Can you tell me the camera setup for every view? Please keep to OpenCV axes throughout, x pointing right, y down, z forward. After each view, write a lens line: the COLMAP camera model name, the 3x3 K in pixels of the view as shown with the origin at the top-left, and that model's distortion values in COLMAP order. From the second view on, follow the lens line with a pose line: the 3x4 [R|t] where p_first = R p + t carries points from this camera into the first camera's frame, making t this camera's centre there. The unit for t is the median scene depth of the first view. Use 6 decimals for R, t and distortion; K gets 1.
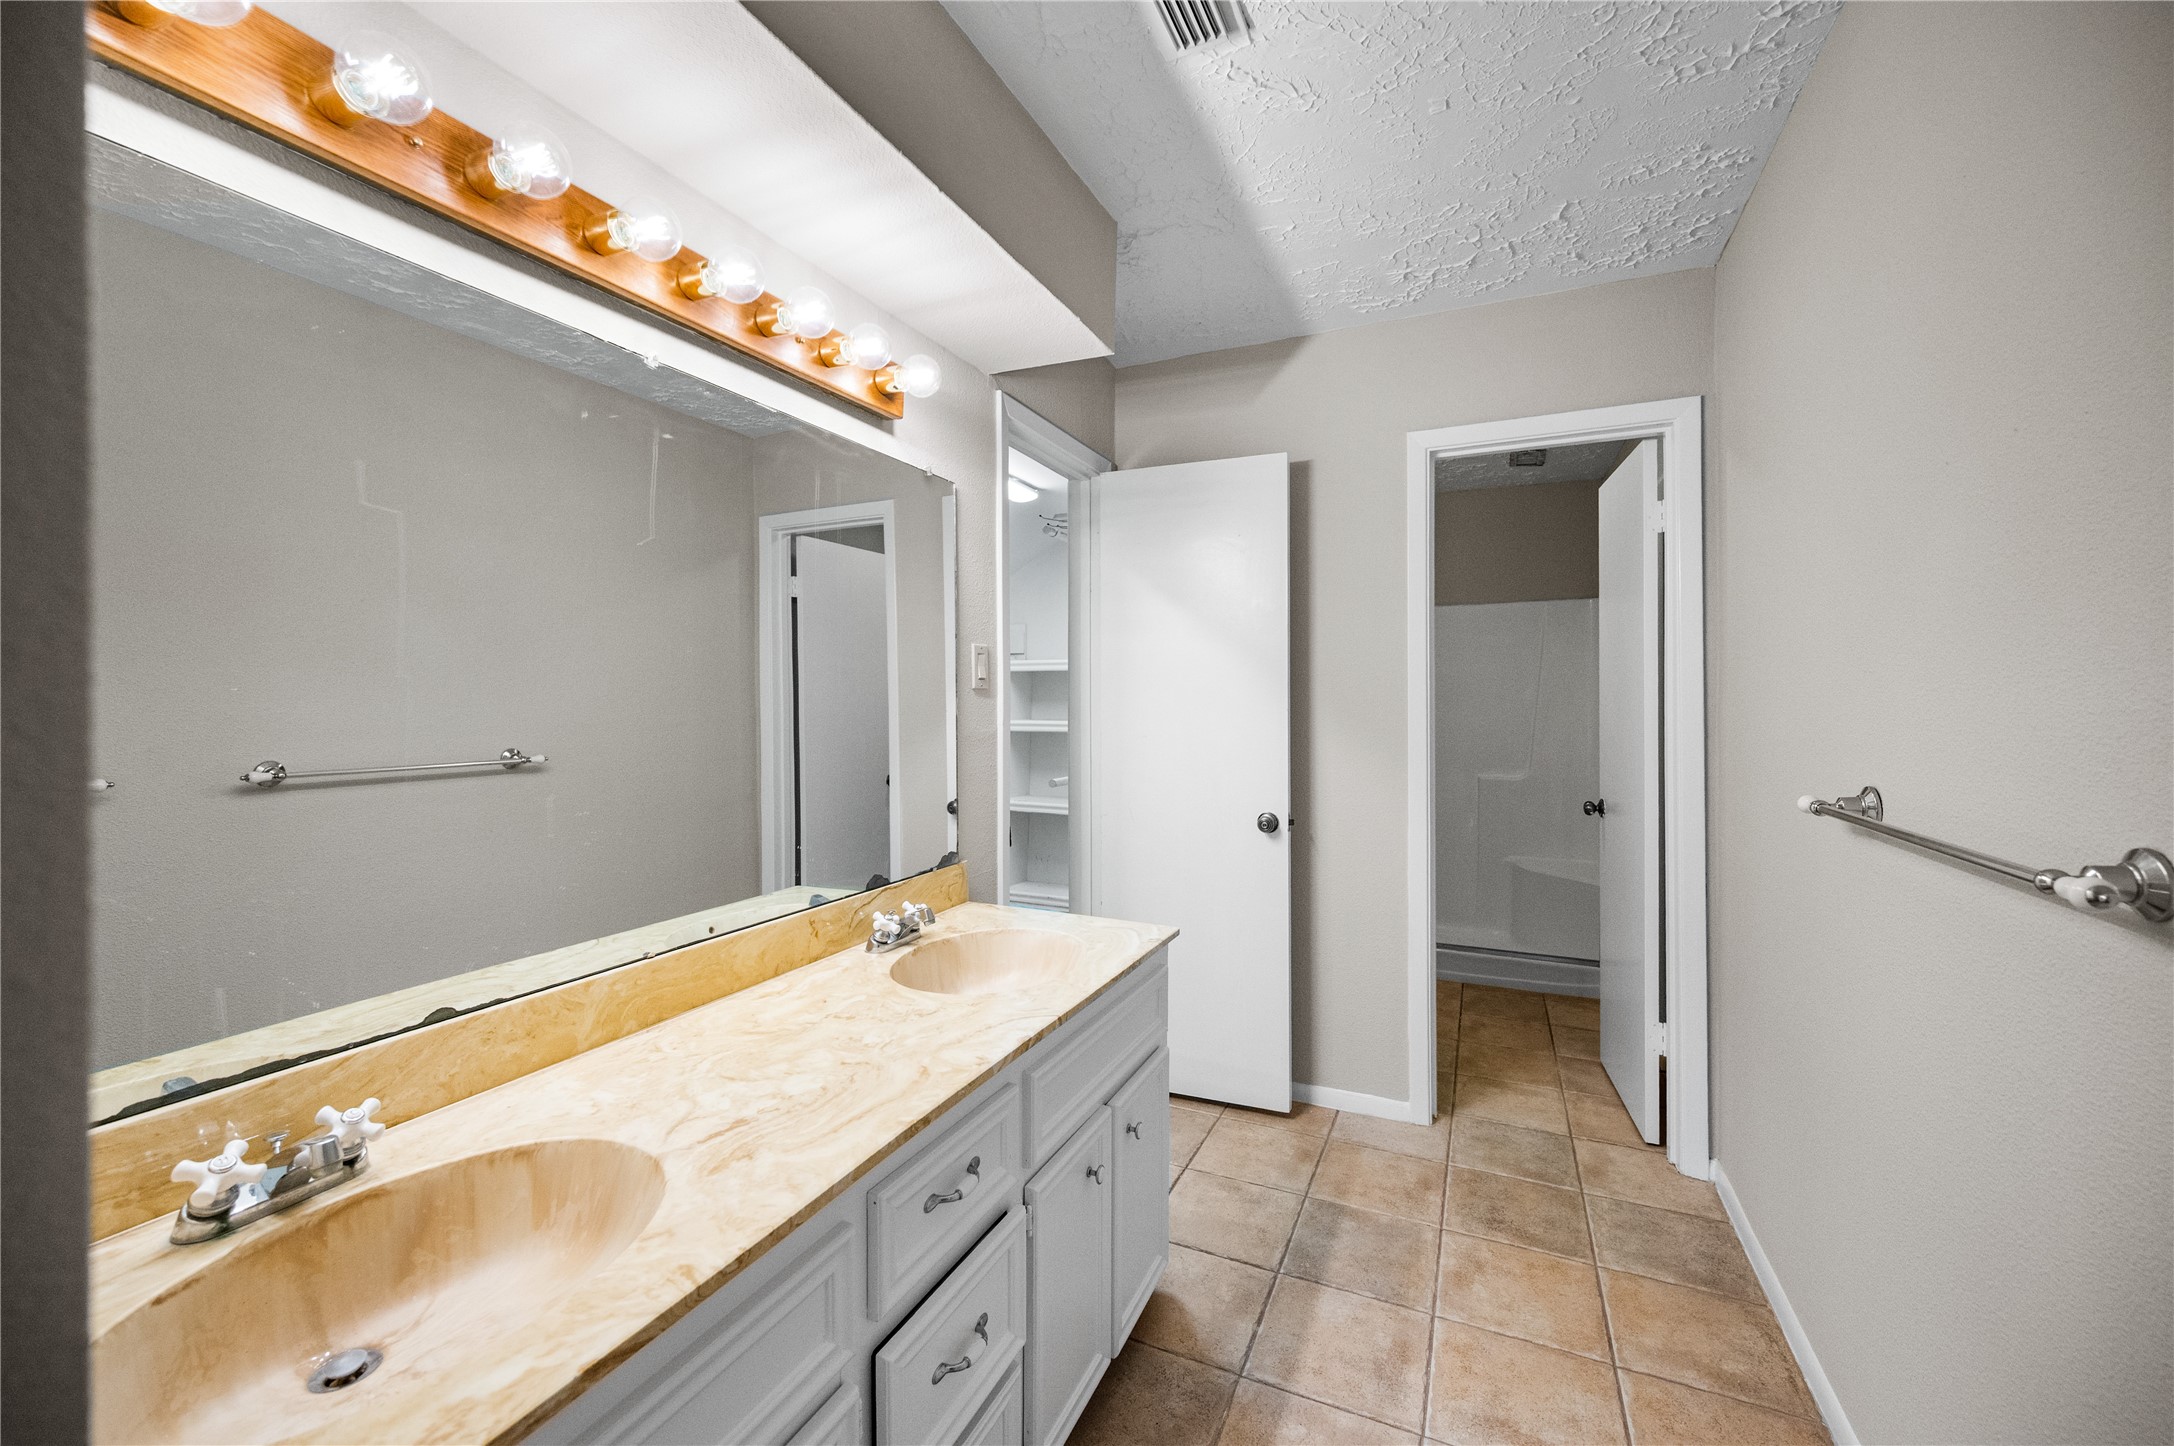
lens RADIAL K [[865.9, 0, 1082.8], [0, 865.9, 709.7], [0, 0, 1]] dist [0.001922, 0.000056]
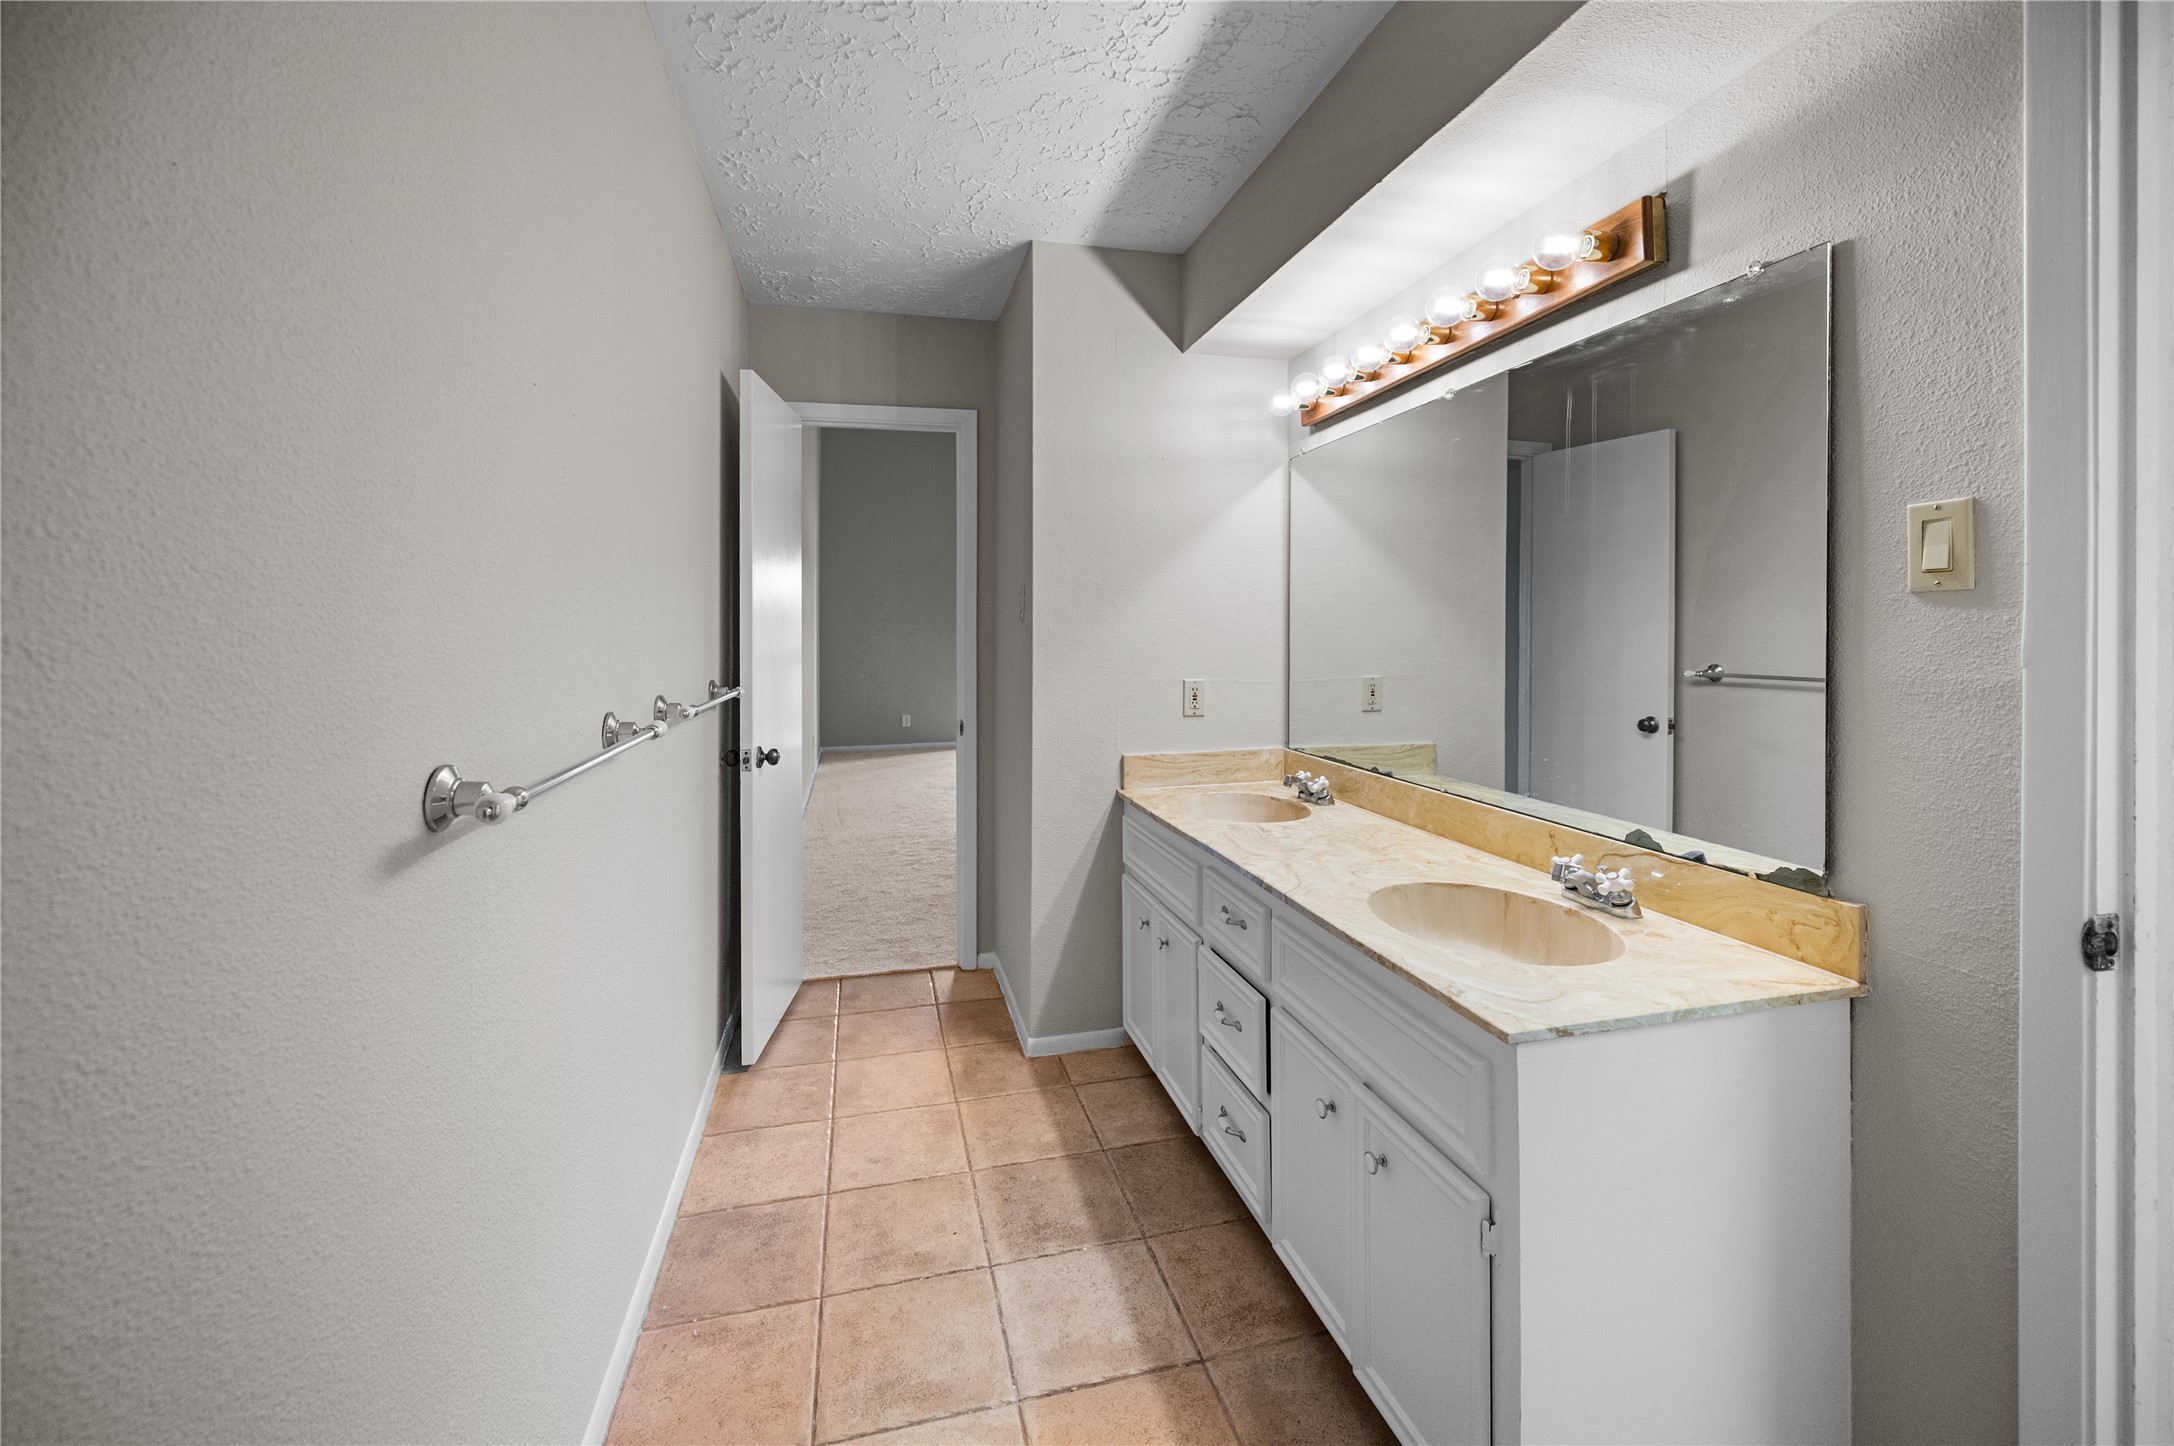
lens RADIAL K [[865.9, 0, 1069.2], [0, 865.9, 626.8], [0, 0, 1]] dist [0.001922, 0.000056]
pose [[-0.781448, 0.001707, -0.623968, 0.840281], [-0.001004, 0.999992, 0.003993, -0.006768], [0.623970, 0.003747, -0.781439, 1.564592]]
